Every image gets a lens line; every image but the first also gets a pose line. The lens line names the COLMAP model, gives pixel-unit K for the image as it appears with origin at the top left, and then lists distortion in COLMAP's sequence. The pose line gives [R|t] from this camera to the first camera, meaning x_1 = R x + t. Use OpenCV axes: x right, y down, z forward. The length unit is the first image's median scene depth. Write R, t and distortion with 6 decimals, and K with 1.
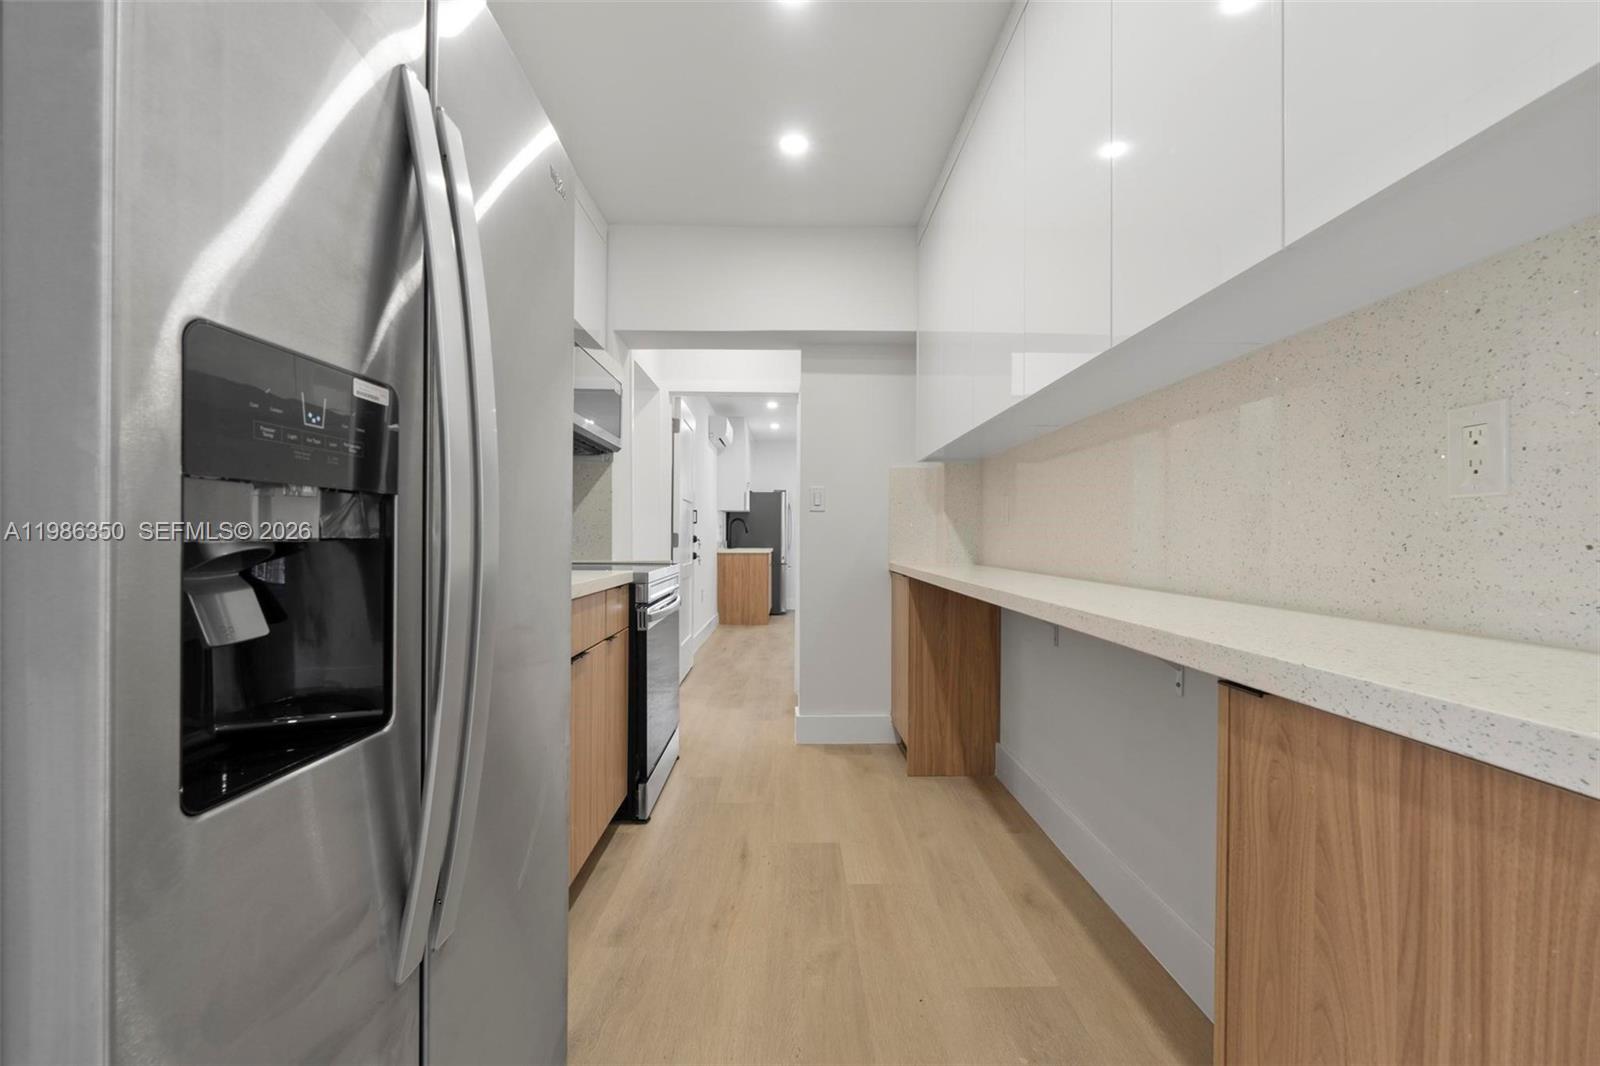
lens RADIAL K [[663.7, 0, 800.0], [0, 663.7, 533.0], [0, 0, 1]] dist [-0.000018, -0.000003]
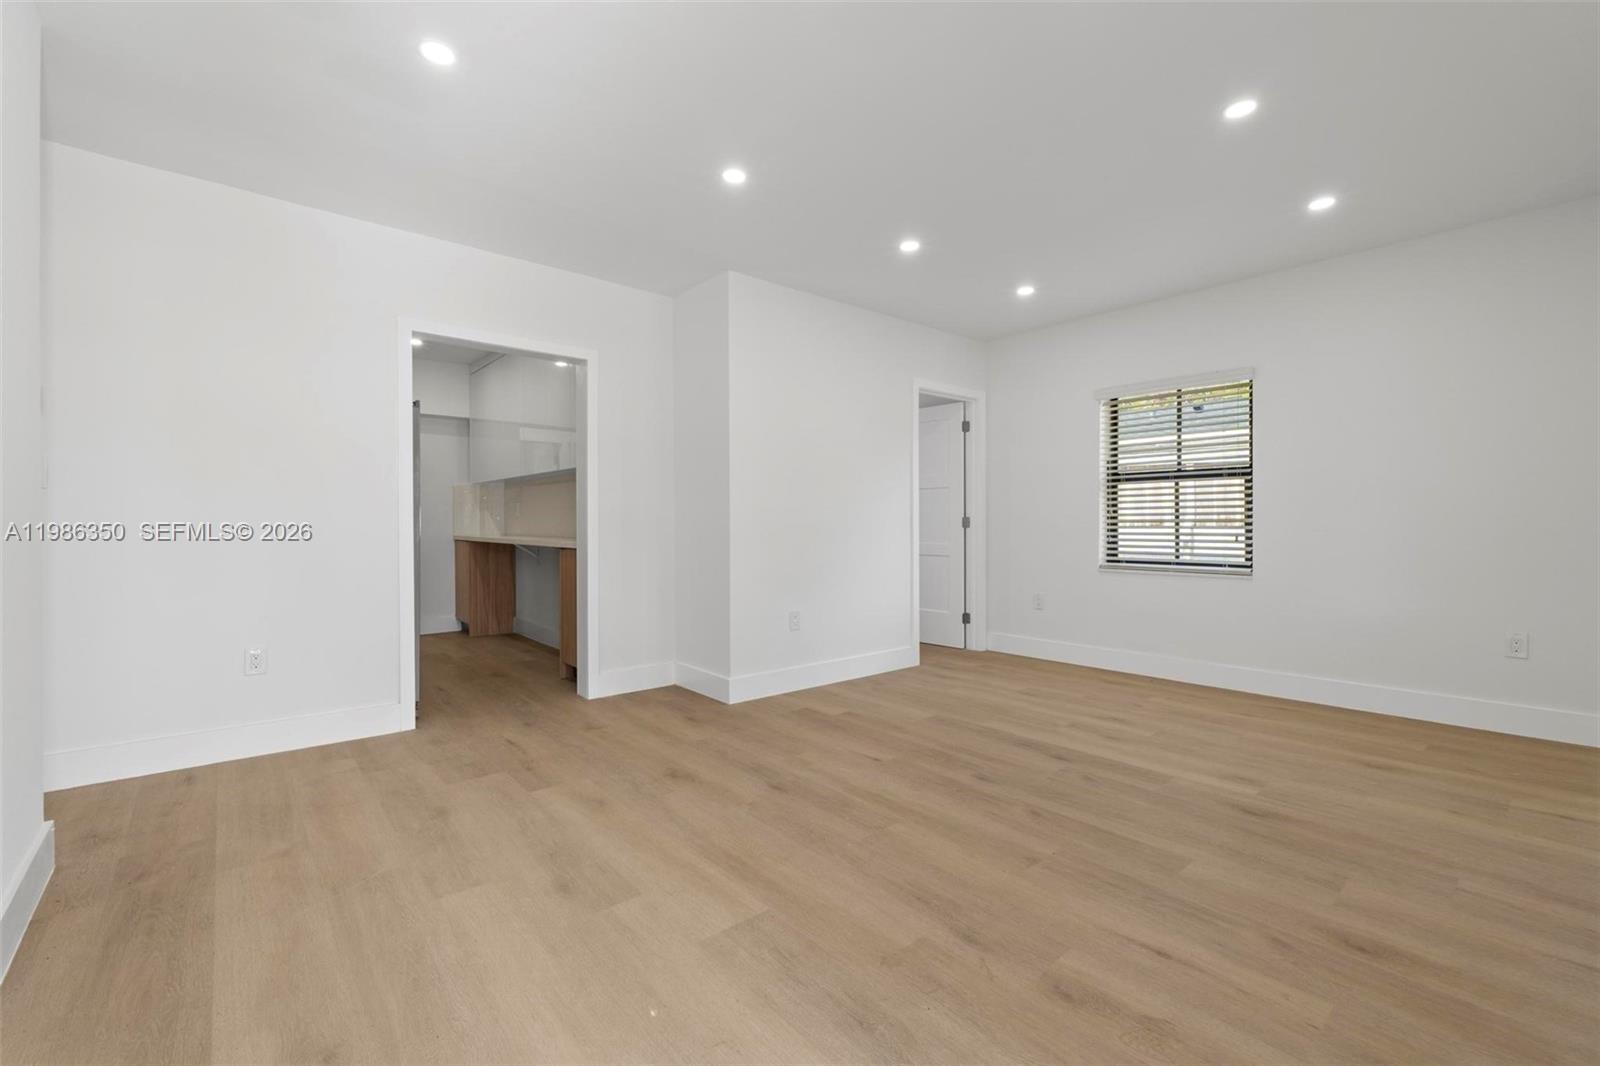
lens RADIAL K [[685.4, 0, 800.0], [0, 685.4, 533.0], [0, 0, 1]] dist [-0.000113, -0.000006]
pose [[0.773718, -0.009497, 0.633460, -0.380219], [0.004869, 0.999947, 0.009044, 0.027142], [-0.633512, -0.003913, 0.773723, -1.267944]]
